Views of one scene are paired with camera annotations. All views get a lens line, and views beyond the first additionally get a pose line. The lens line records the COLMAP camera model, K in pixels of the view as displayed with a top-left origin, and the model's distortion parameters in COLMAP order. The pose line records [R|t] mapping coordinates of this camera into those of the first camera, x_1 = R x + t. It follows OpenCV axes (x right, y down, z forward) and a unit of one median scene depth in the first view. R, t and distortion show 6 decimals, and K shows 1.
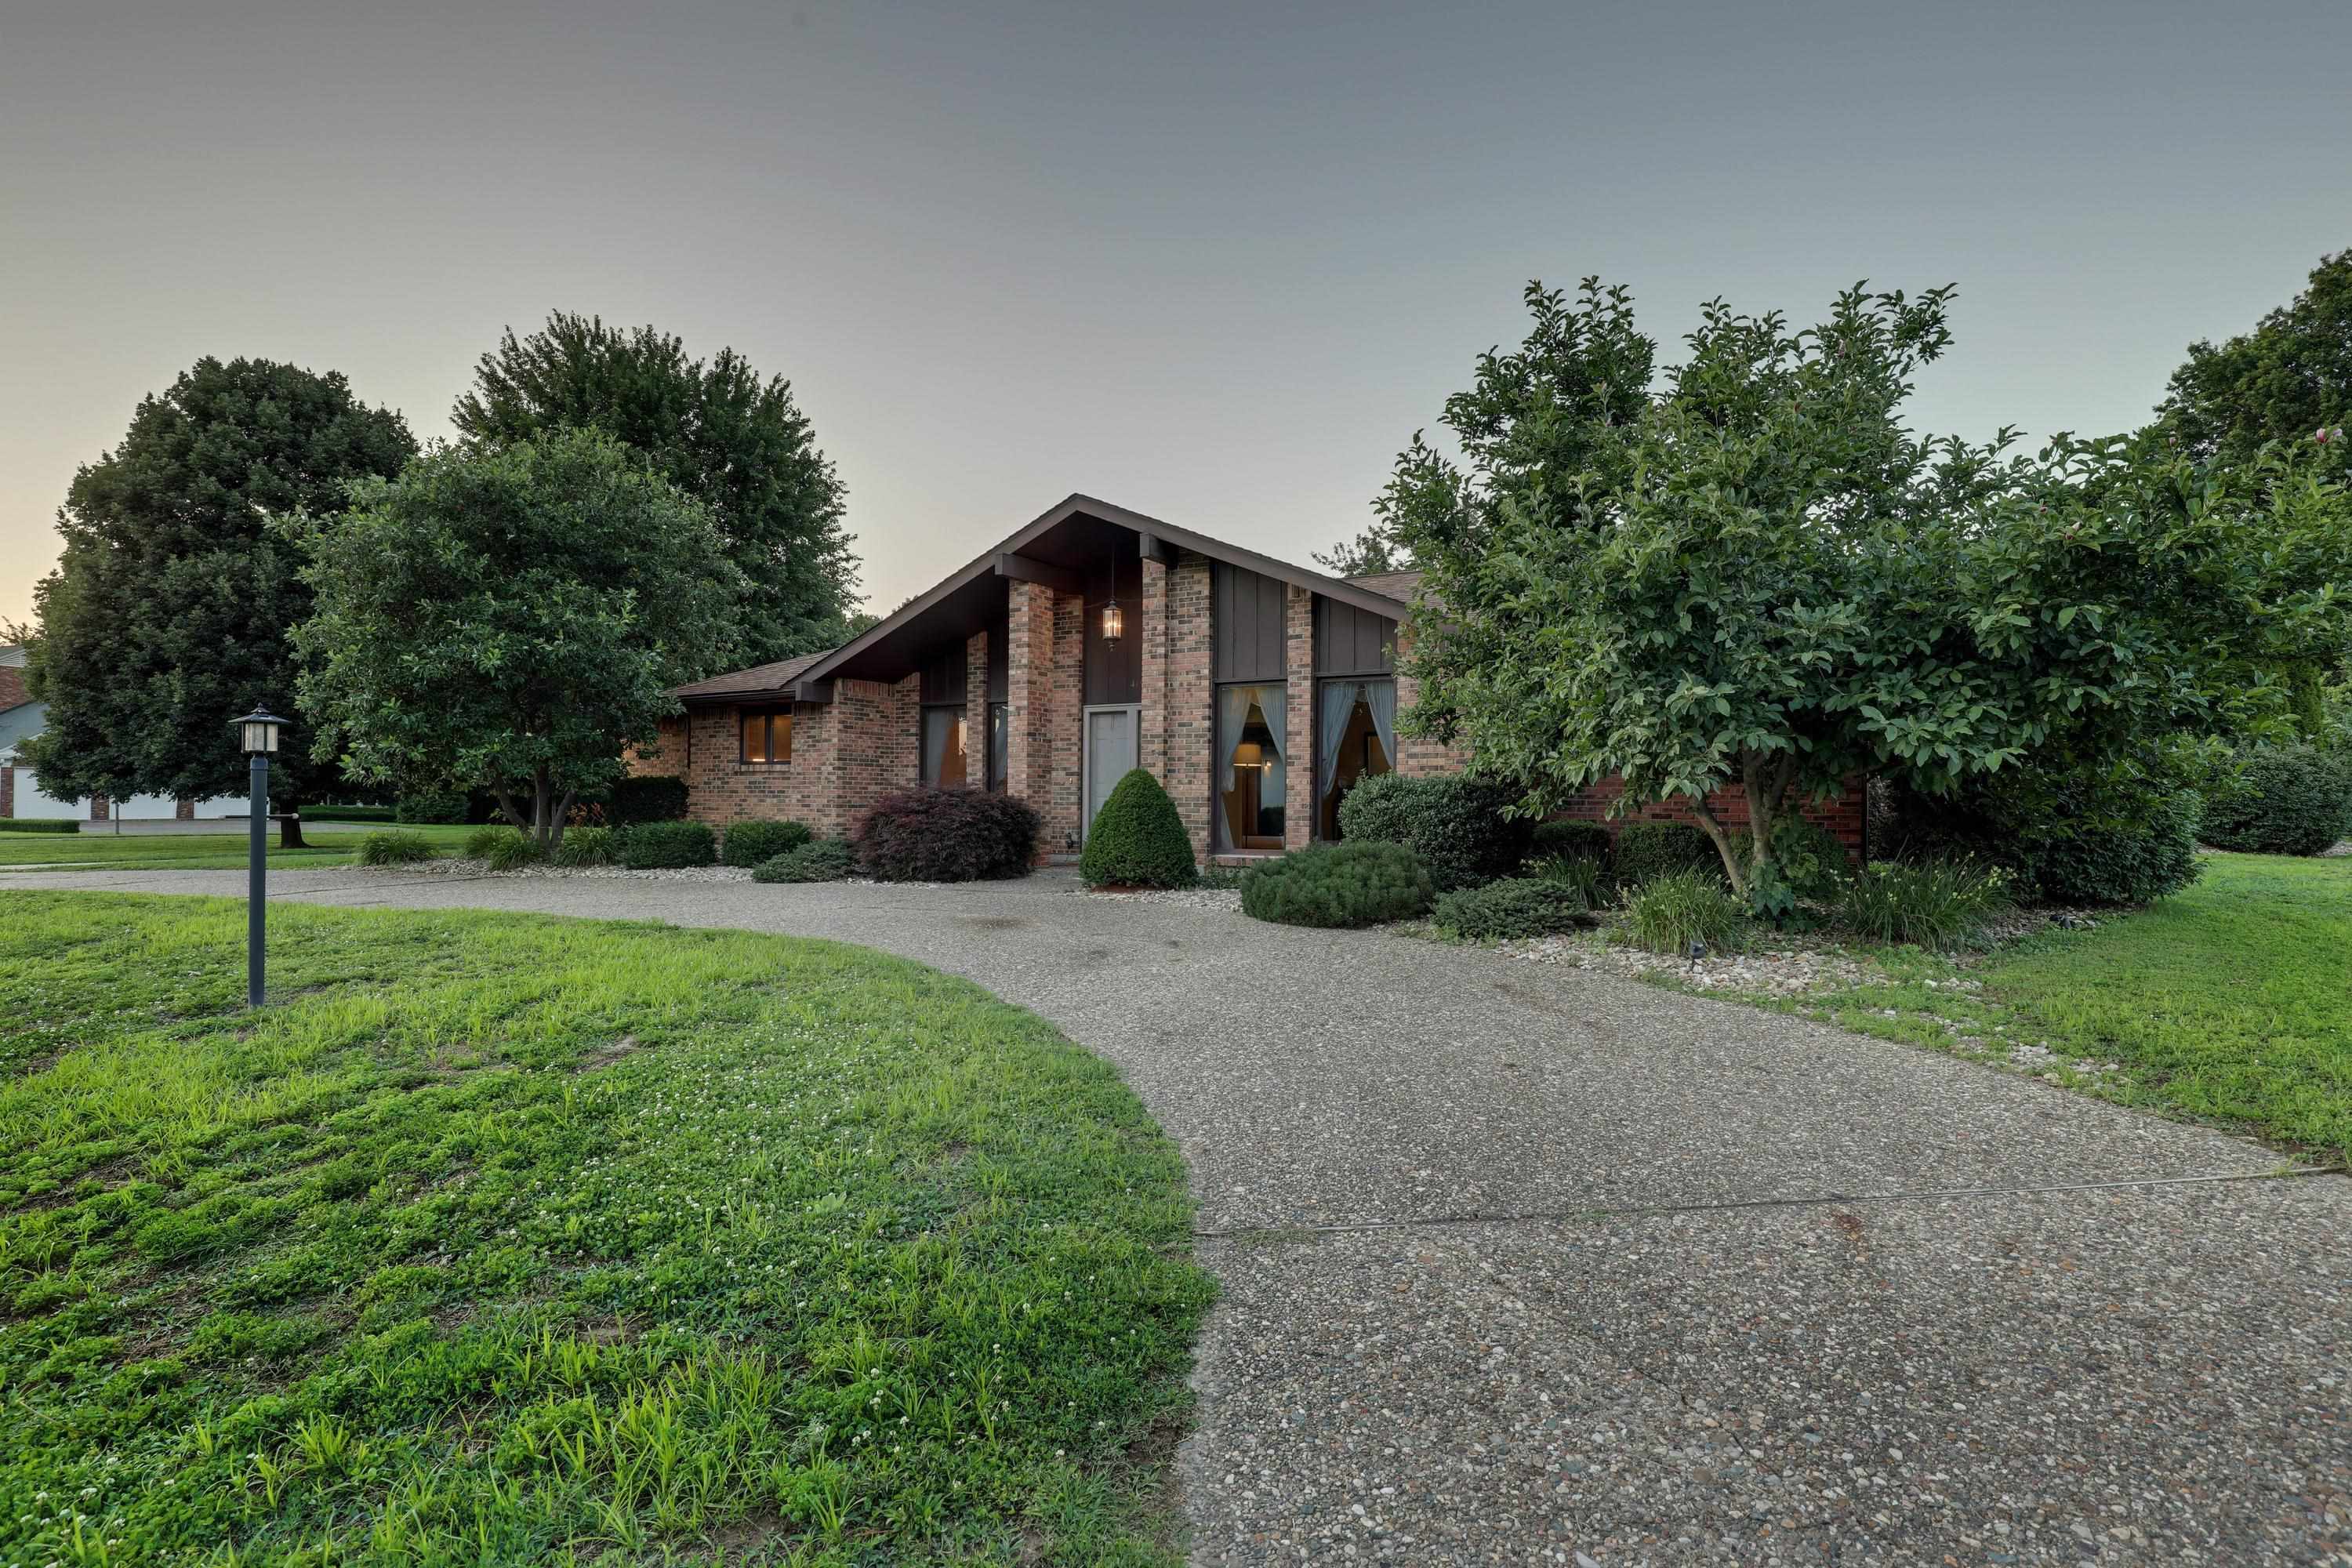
lens RADIAL K [[1087.4, 0, 1140.0], [0, 1087.4, 757.3], [0, 0, 1]] dist [-0.041081, 0.008517]
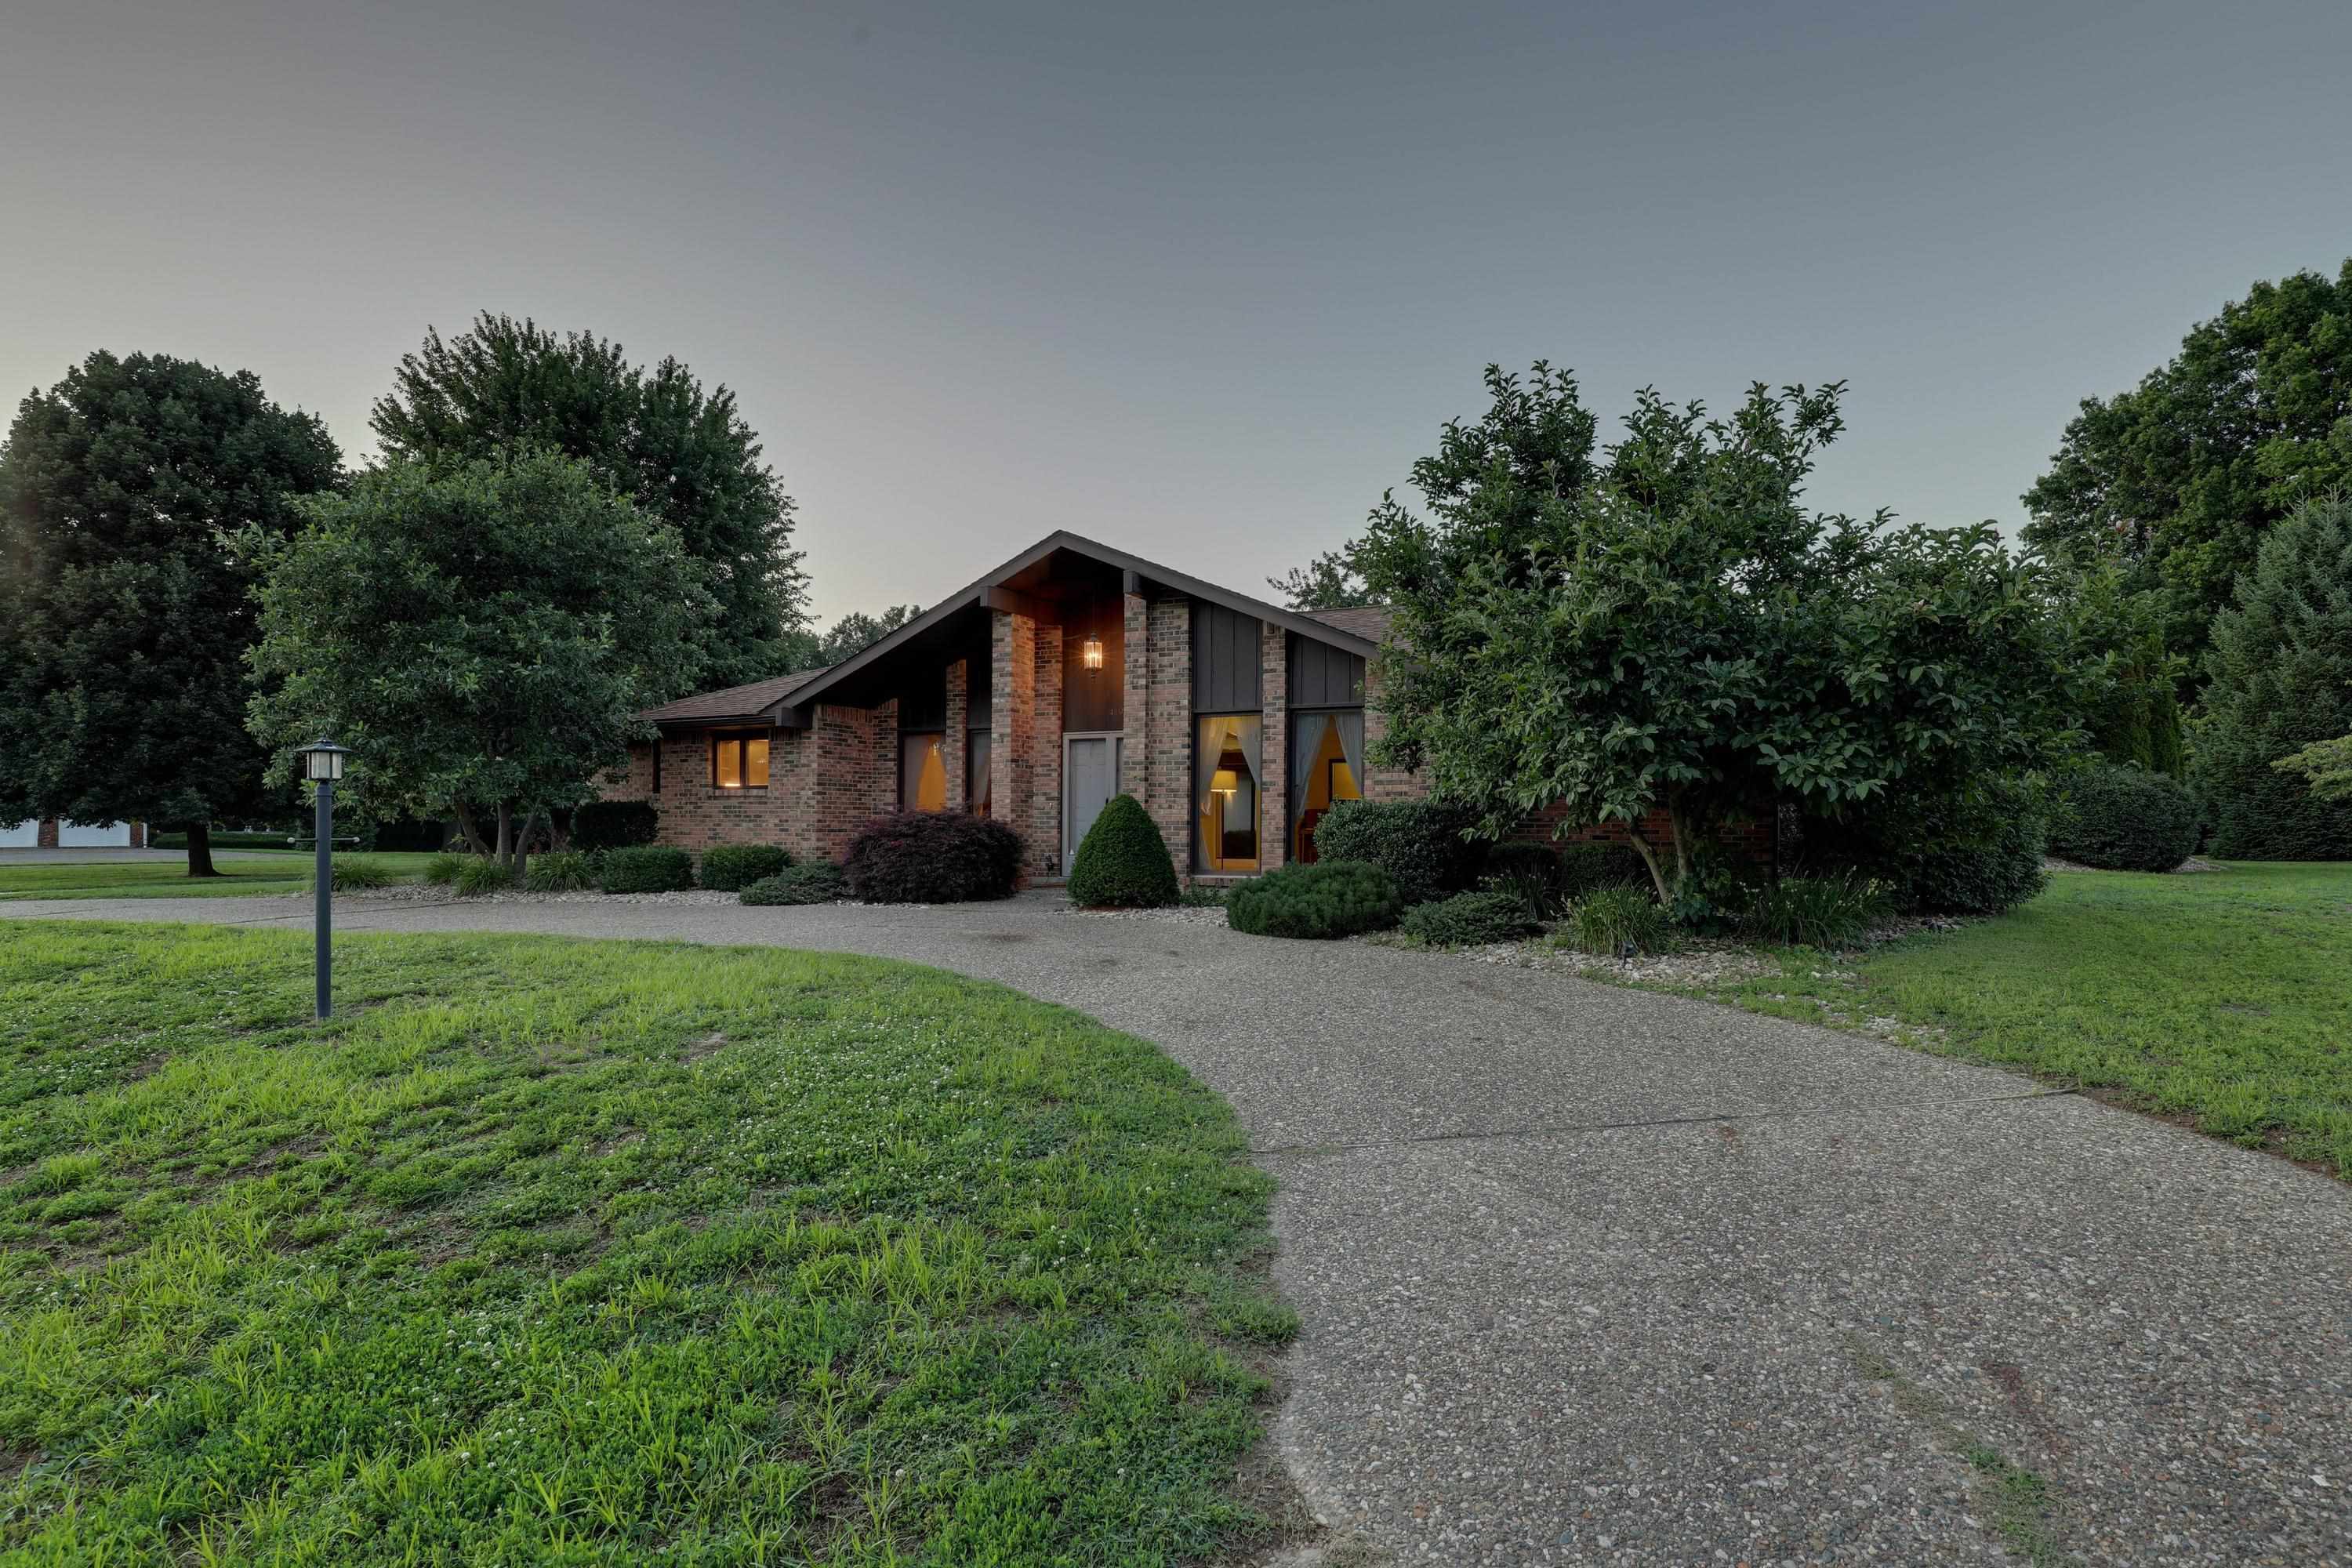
lens RADIAL K [[1125.6, 0, 1176.0], [0, 1125.6, 784.0], [0, 0, 1]] dist [-0.042608, 0.010595]
pose [[0.996437, 0.001364, 0.084329, -0.042719], [-0.001654, 0.999993, 0.003378, -0.003130], [-0.084324, -0.003505, 0.996432, -0.096078]]
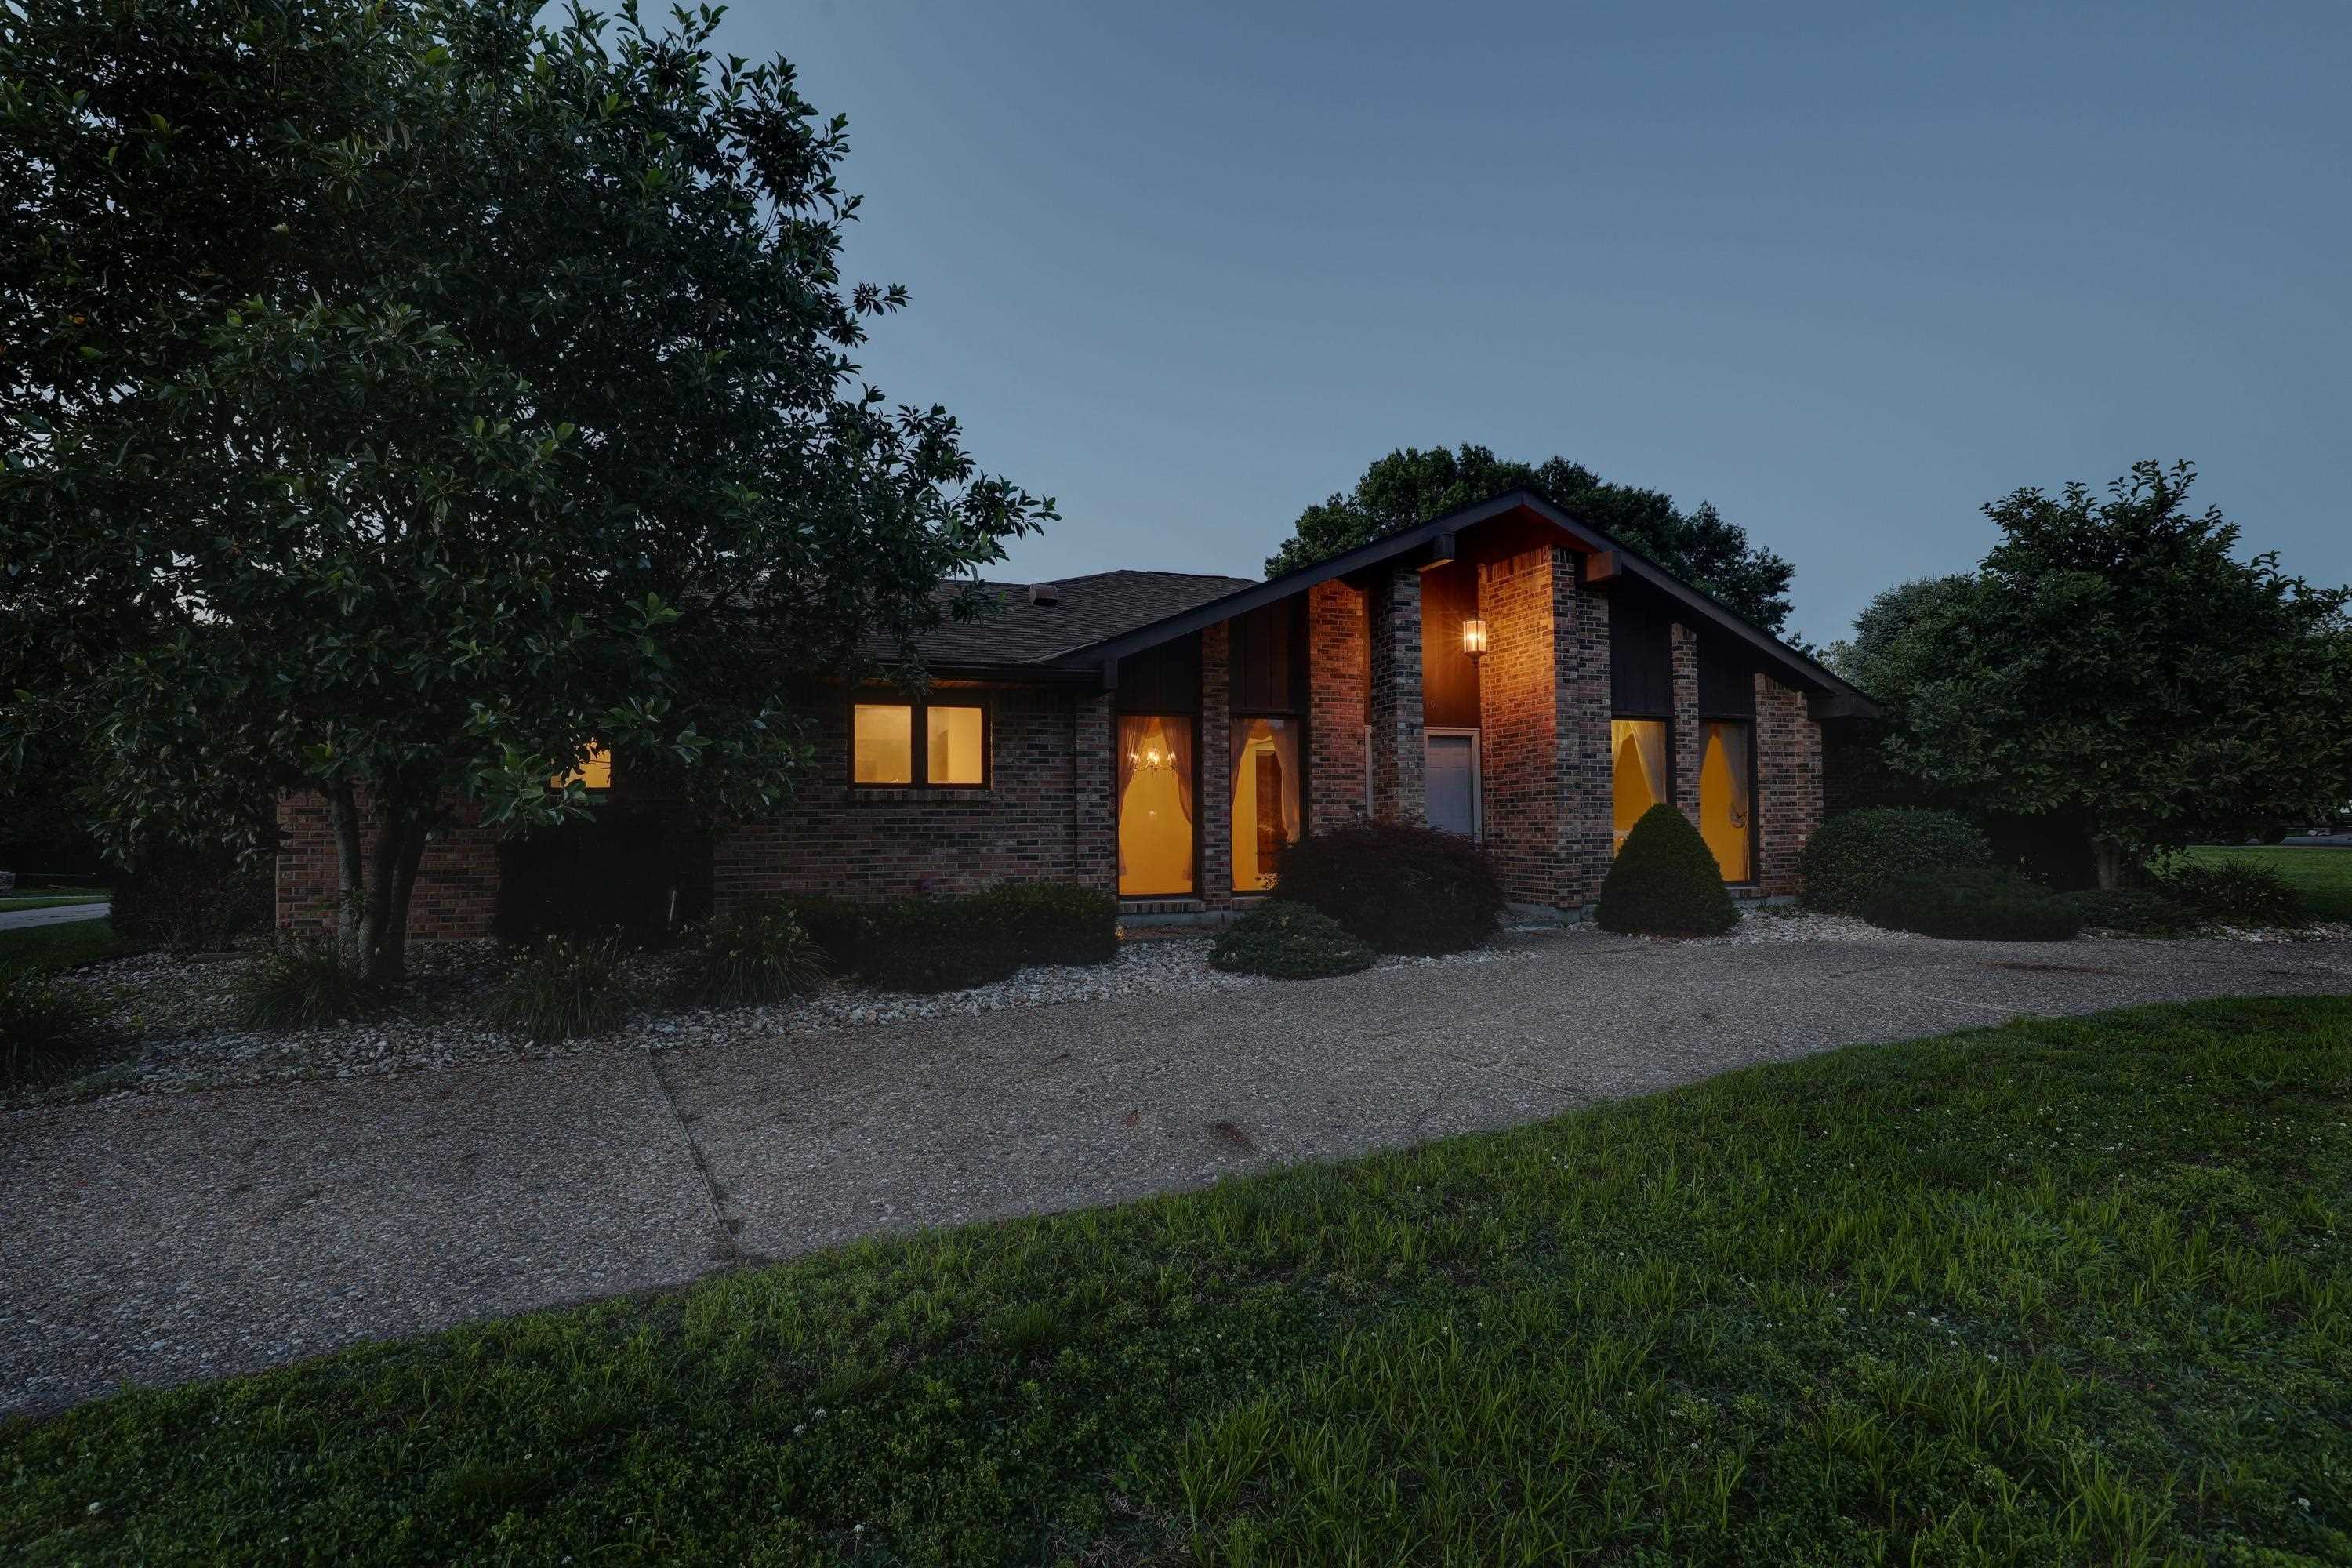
lens RADIAL K [[1125.6, 0, 1176.0], [0, 1125.6, 784.0], [0, 0, 1]] dist [-0.042608, 0.010595]
pose [[0.636358, 0.018827, 0.771164, -0.995664], [-0.015021, 0.999815, -0.012014, 0.012079], [-0.771248, -0.003939, 0.636523, 0.697798]]
